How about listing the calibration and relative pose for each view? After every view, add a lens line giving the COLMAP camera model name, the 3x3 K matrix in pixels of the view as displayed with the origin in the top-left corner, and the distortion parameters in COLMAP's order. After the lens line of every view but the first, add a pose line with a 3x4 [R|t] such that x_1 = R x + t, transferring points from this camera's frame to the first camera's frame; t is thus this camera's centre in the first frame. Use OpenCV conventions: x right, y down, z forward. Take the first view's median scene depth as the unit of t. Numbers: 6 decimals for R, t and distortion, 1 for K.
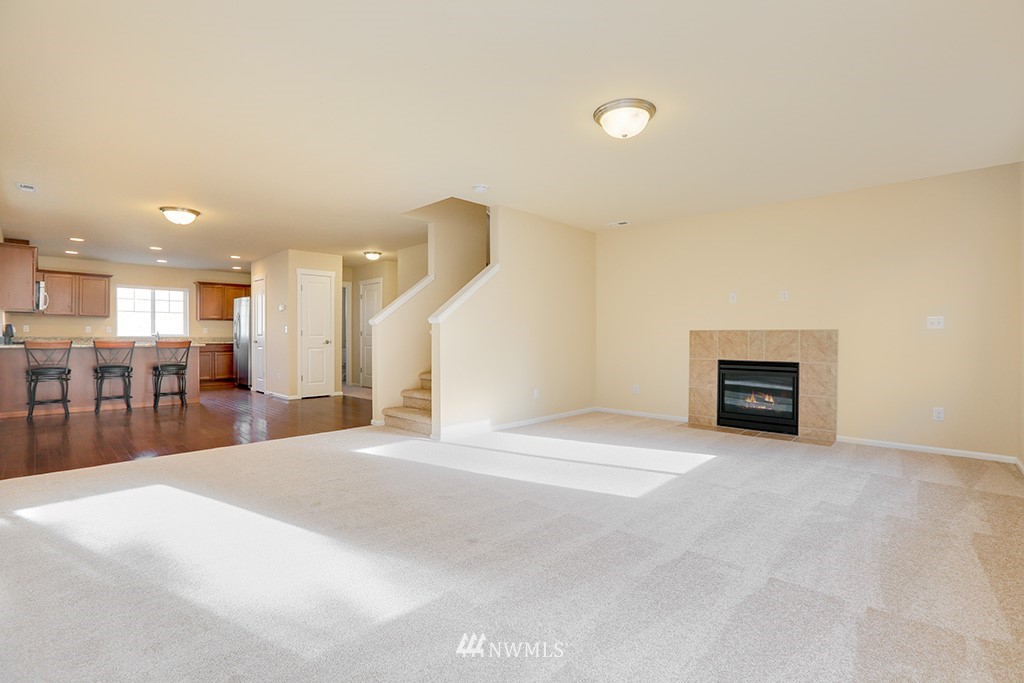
lens RADIAL K [[466.0, 0, 509.1], [0, 466.0, 337.3], [0, 0, 1]] dist [-0.029078, 0.006356]
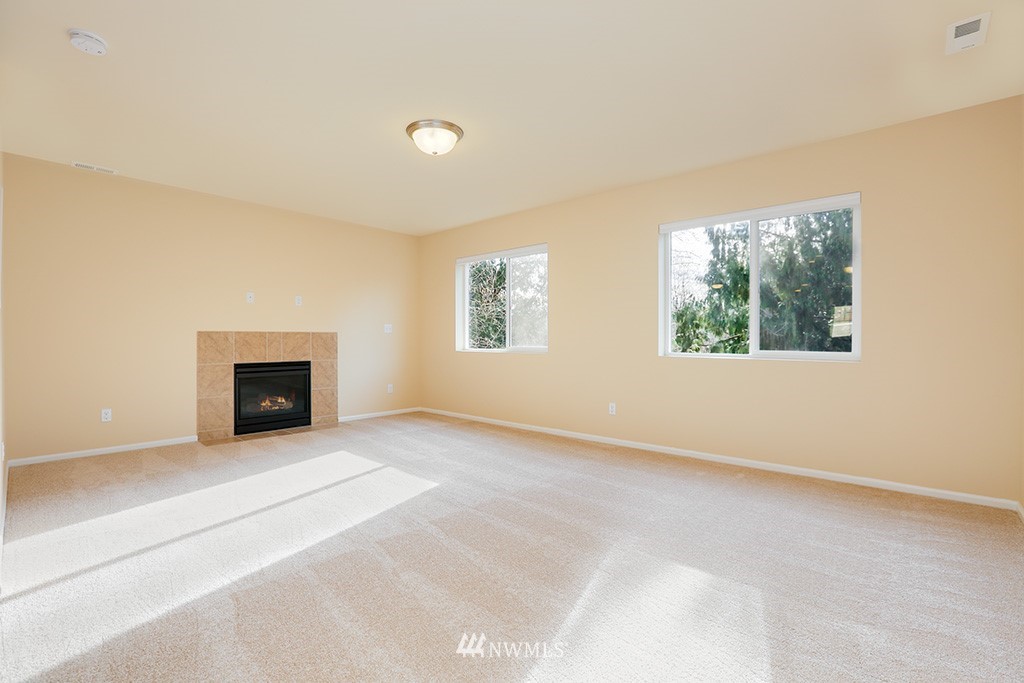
lens RADIAL K [[466.0, 0, 507.0], [0, 466.0, 342.1], [0, 0, 1]] dist [-0.029078, 0.006356]
pose [[0.002647, -0.011013, 0.999936, -0.487573], [0.004623, 0.999929, 0.011001, -0.002077], [-0.999986, 0.004594, 0.002698, 0.487963]]
